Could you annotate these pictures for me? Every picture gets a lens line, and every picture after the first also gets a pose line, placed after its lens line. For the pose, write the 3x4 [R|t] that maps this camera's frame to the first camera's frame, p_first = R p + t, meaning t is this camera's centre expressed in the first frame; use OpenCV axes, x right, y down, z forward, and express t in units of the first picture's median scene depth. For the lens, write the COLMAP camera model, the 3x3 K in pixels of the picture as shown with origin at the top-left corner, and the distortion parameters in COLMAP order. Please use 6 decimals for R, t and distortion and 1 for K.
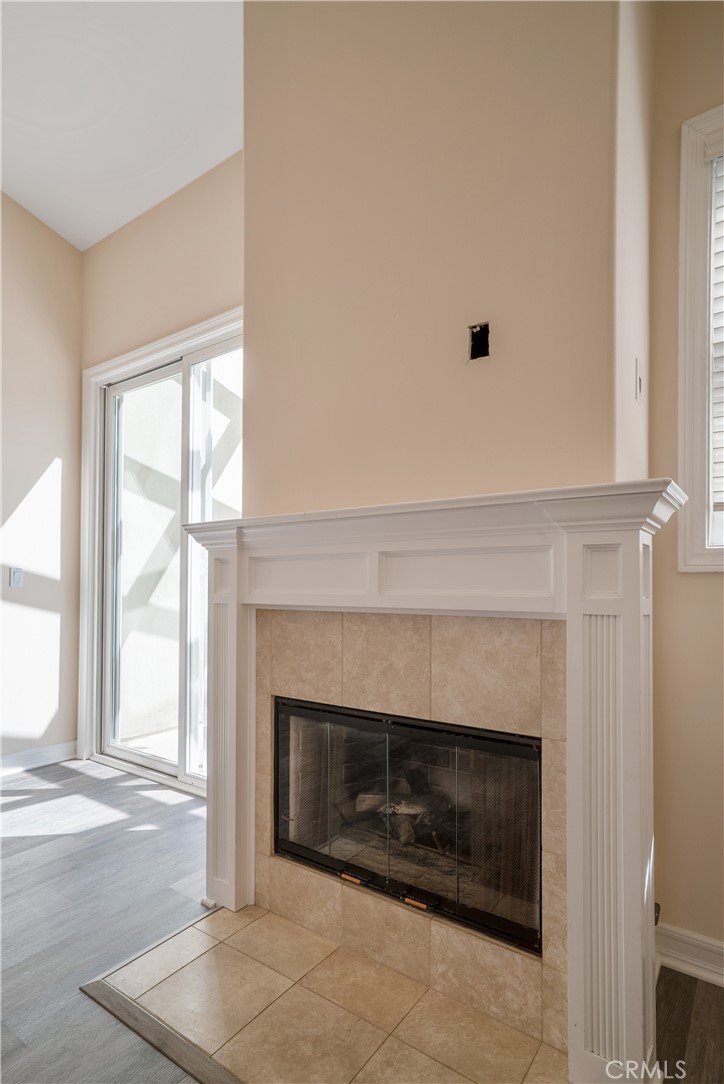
lens RADIAL K [[569.2, 0, 367.6], [0, 569.2, 580.7], [0, 0, 1]] dist [0.003158, 0.007487]
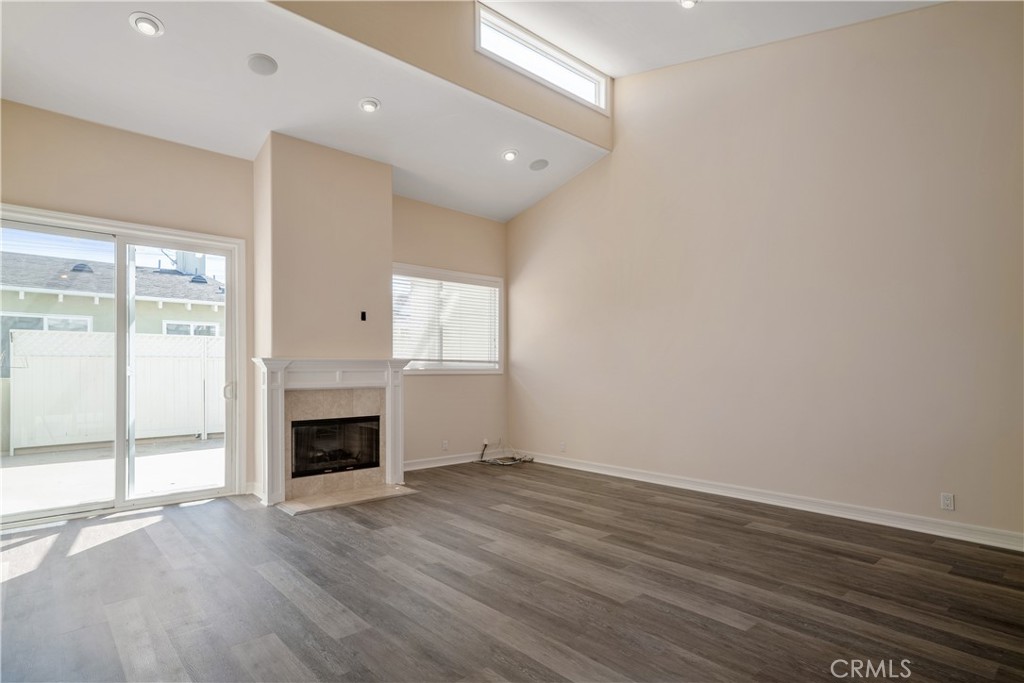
lens RADIAL K [[537.7, 0, 519.0], [0, 537.7, 368.7], [0, 0, 1]] dist [0.003158, 0.007487]
pose [[0.203704, -0.009932, 0.978982, -2.933685], [-0.015008, 0.999799, 0.013266, -0.123111], [-0.978918, -0.017394, 0.203514, -0.713955]]
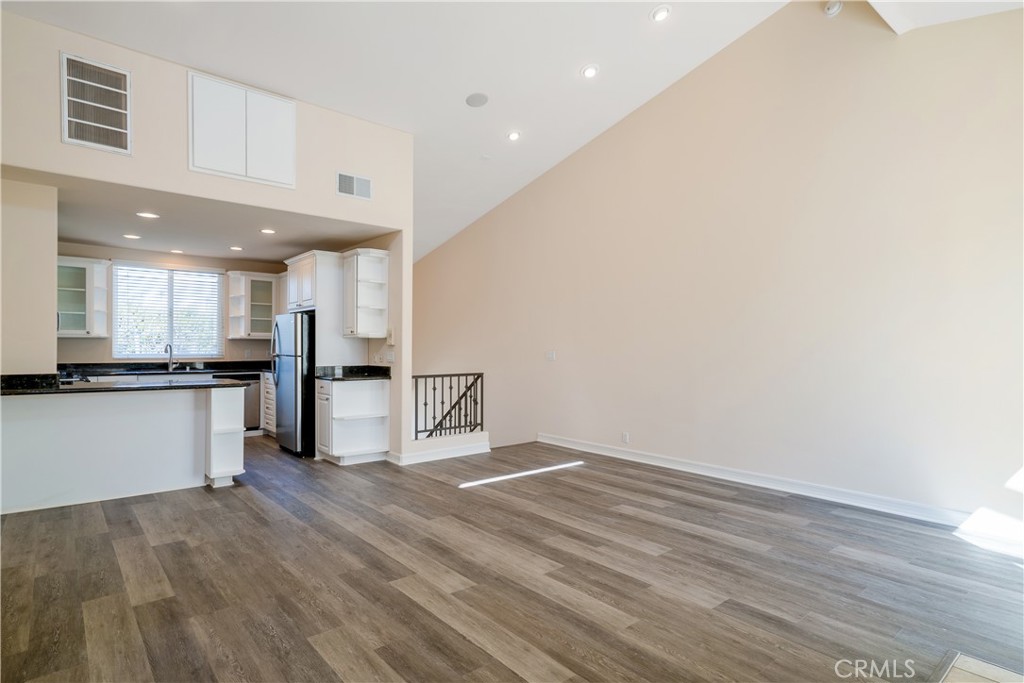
lens RADIAL K [[537.7, 0, 500.7], [0, 537.7, 347.3], [0, 0, 1]] dist [0.003158, 0.007487]
pose [[-0.266356, -0.016023, -0.963741, 1.211206], [0.011560, 0.999737, -0.019816, -0.092390], [0.963805, -0.016419, -0.266101, 0.217719]]
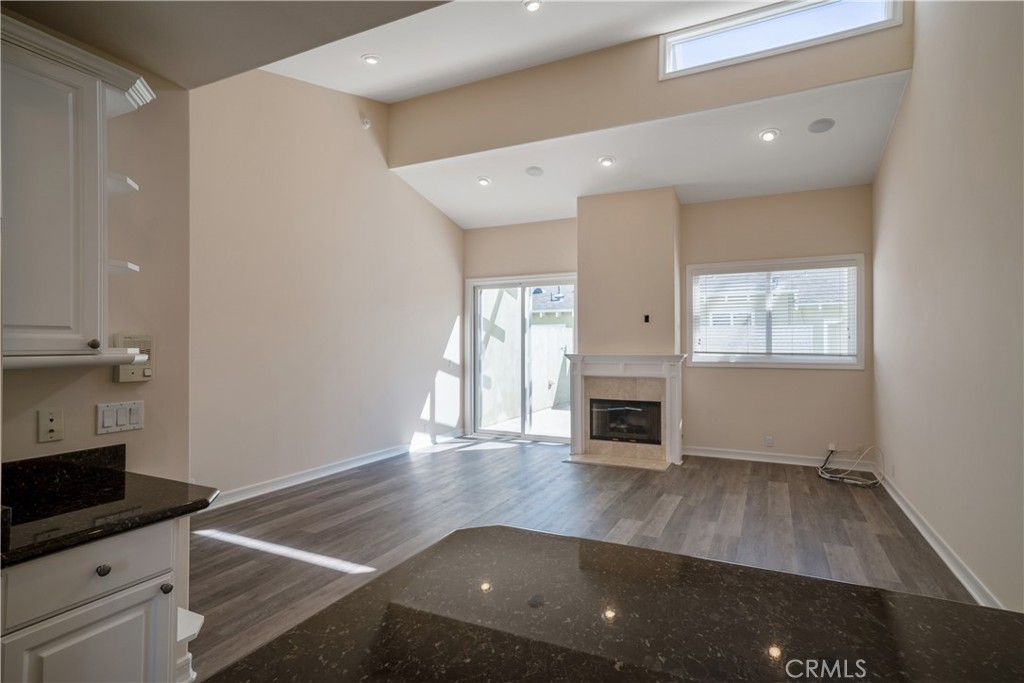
lens RADIAL K [[537.7, 0, 512.8], [0, 537.7, 343.8], [0, 0, 1]] dist [0.003158, 0.007487]
pose [[0.986032, -0.010764, 0.166210, -1.519720], [0.007679, 0.999786, 0.019197, -0.289630], [-0.166381, -0.017652, 0.985903, -2.969889]]
